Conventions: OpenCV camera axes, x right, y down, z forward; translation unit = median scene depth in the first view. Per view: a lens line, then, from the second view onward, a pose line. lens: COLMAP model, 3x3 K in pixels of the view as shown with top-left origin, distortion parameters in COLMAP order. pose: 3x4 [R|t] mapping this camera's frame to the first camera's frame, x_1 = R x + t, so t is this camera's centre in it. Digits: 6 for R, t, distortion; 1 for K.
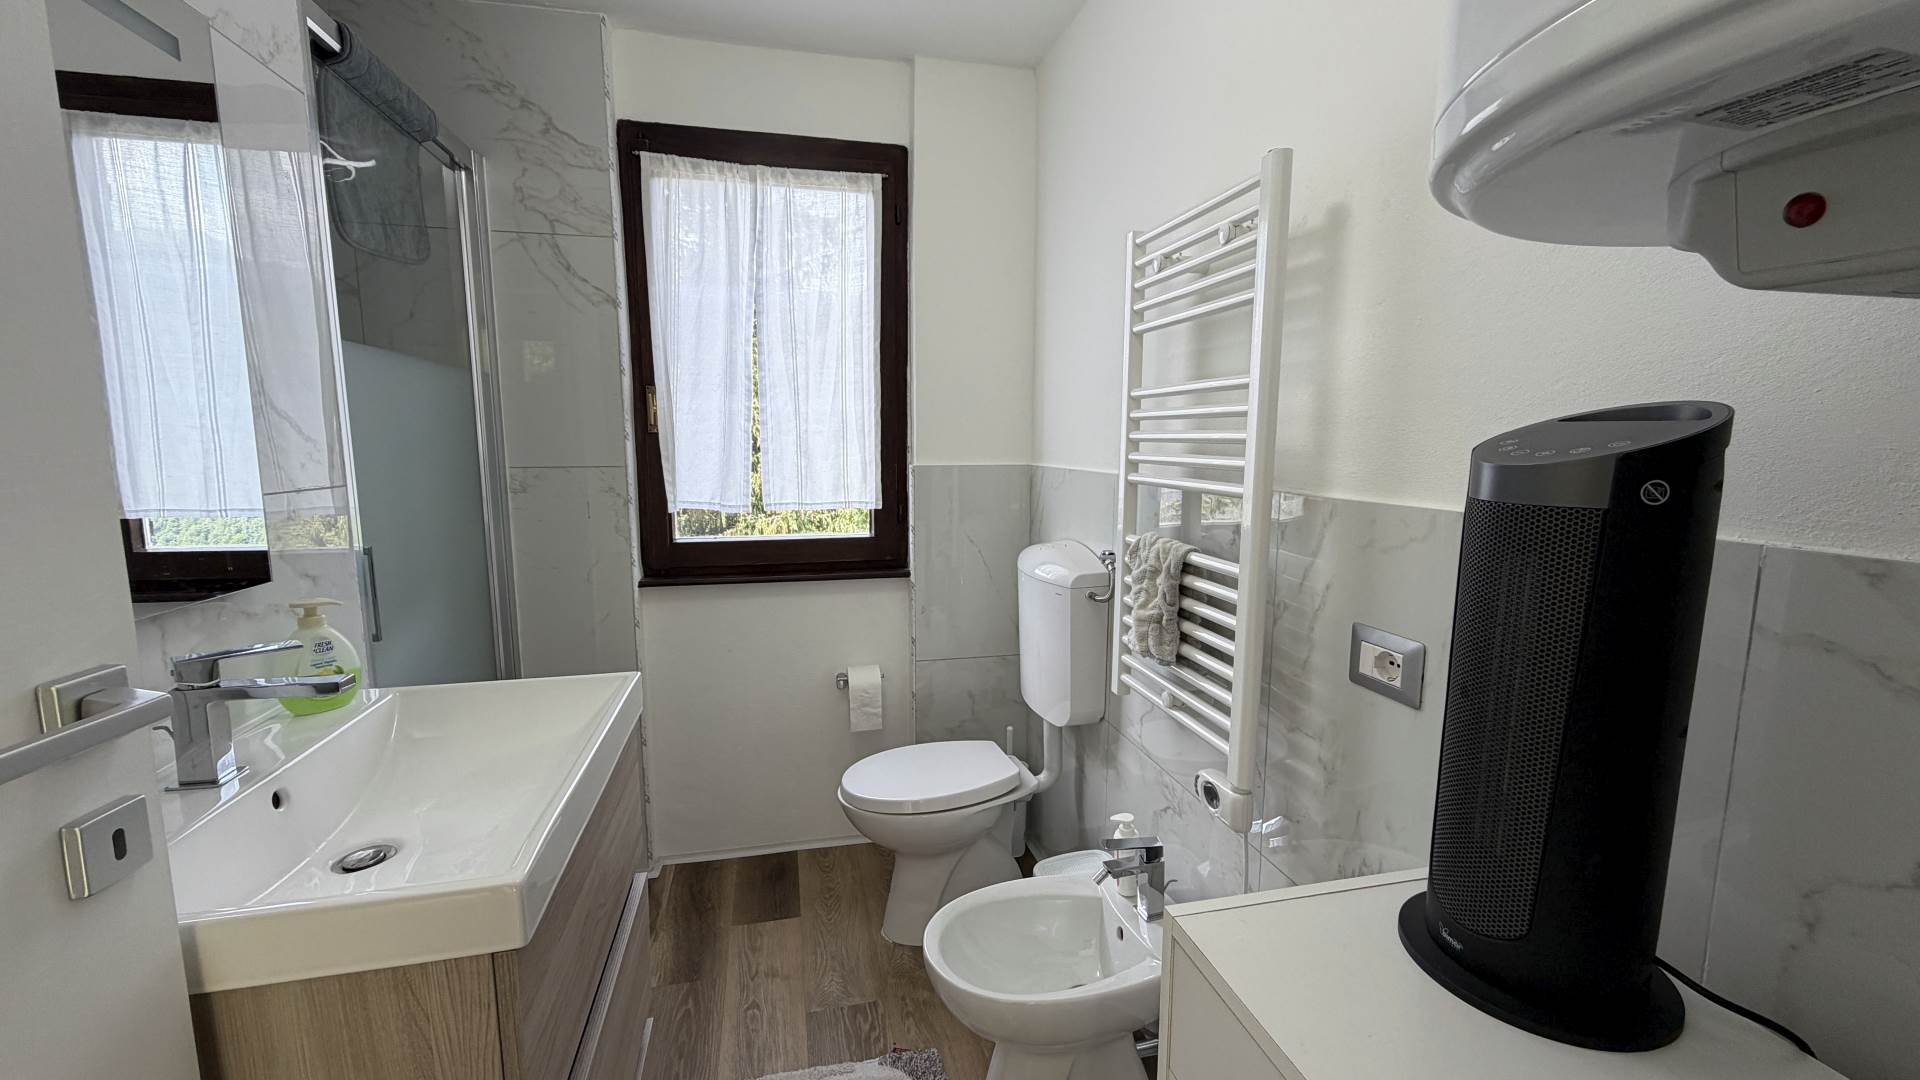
lens RADIAL K [[763.0, 0, 959.1], [0, 763.0, 539.3], [0, 0, 1]] dist [0.003704, -0.000592]
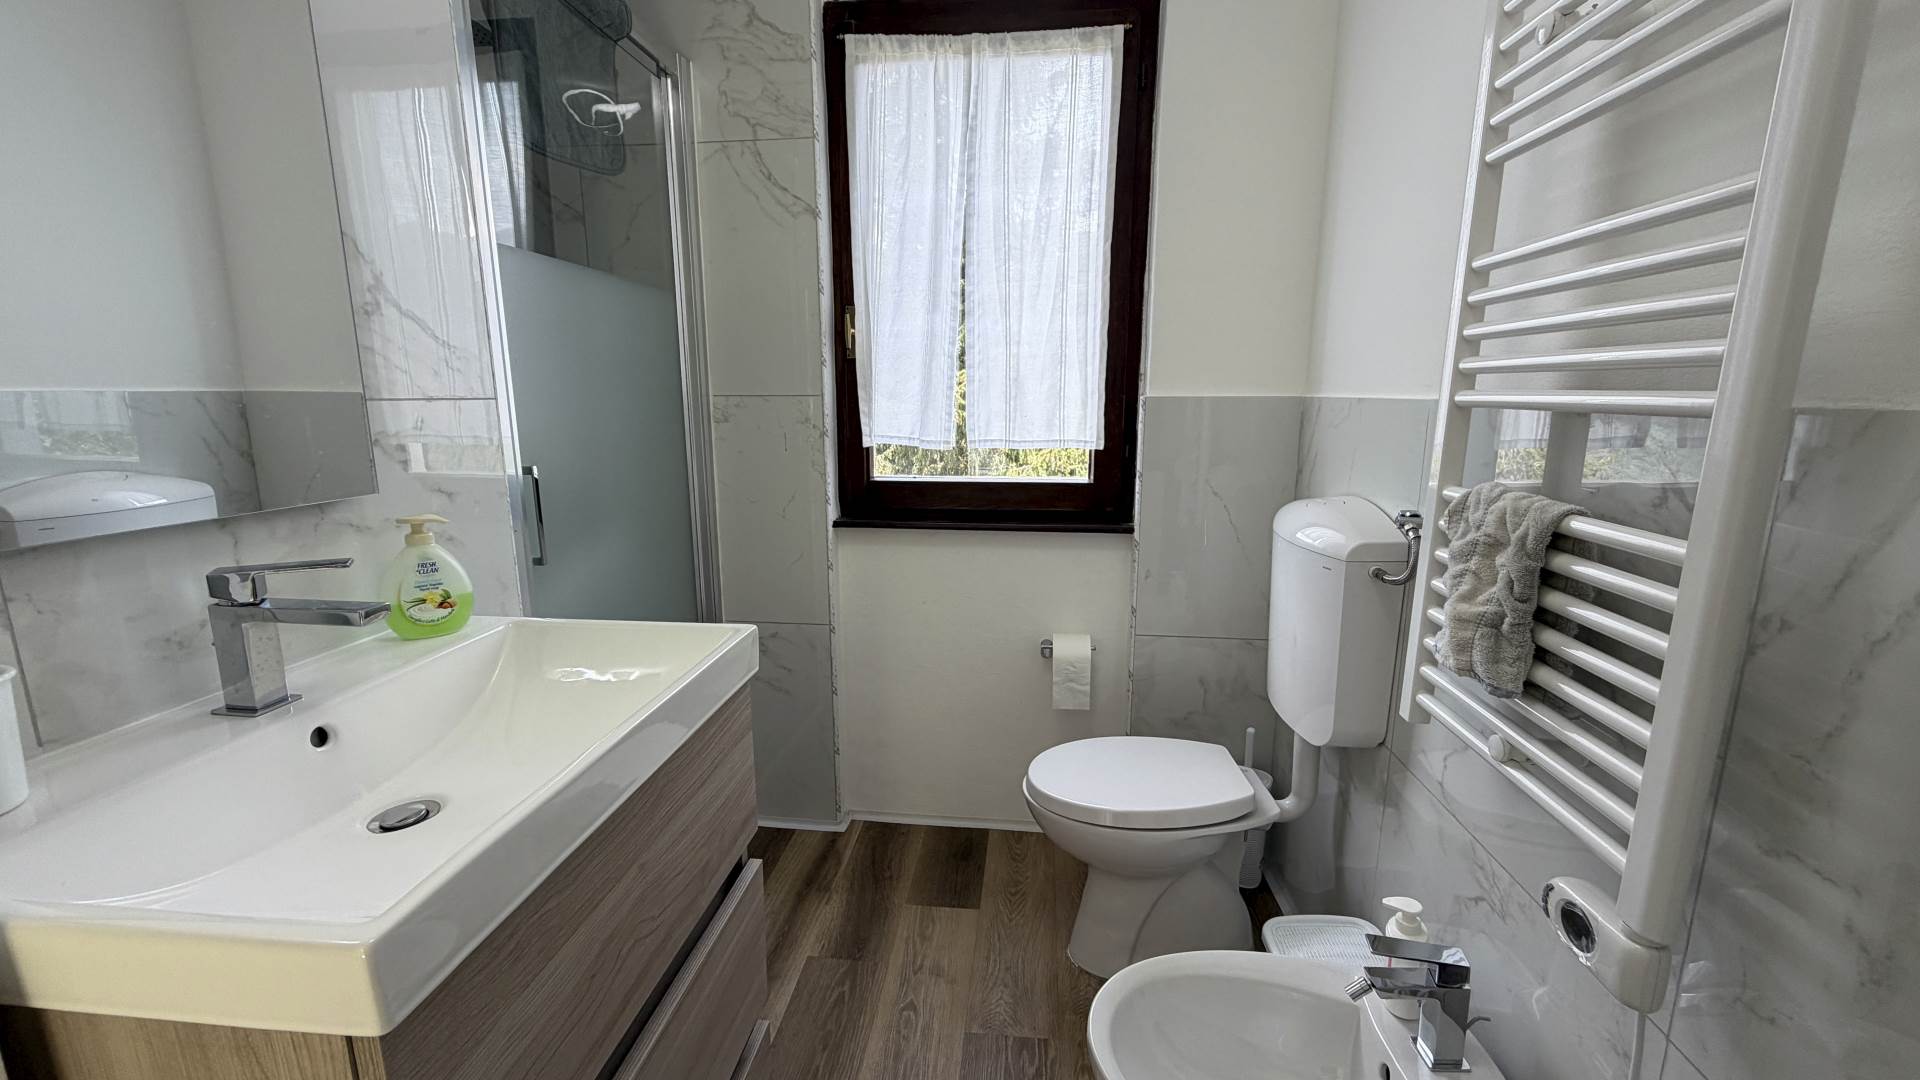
lens RADIAL K [[763.0, 0, 958.0], [0, 763.0, 540.4], [0, 0, 1]] dist [0.003704, -0.000592]
pose [[0.941872, 0.061948, -0.330211, 0.040527], [-0.041808, 0.996826, 0.067756, 0.012059], [0.333360, -0.050012, 0.941472, 0.215998]]
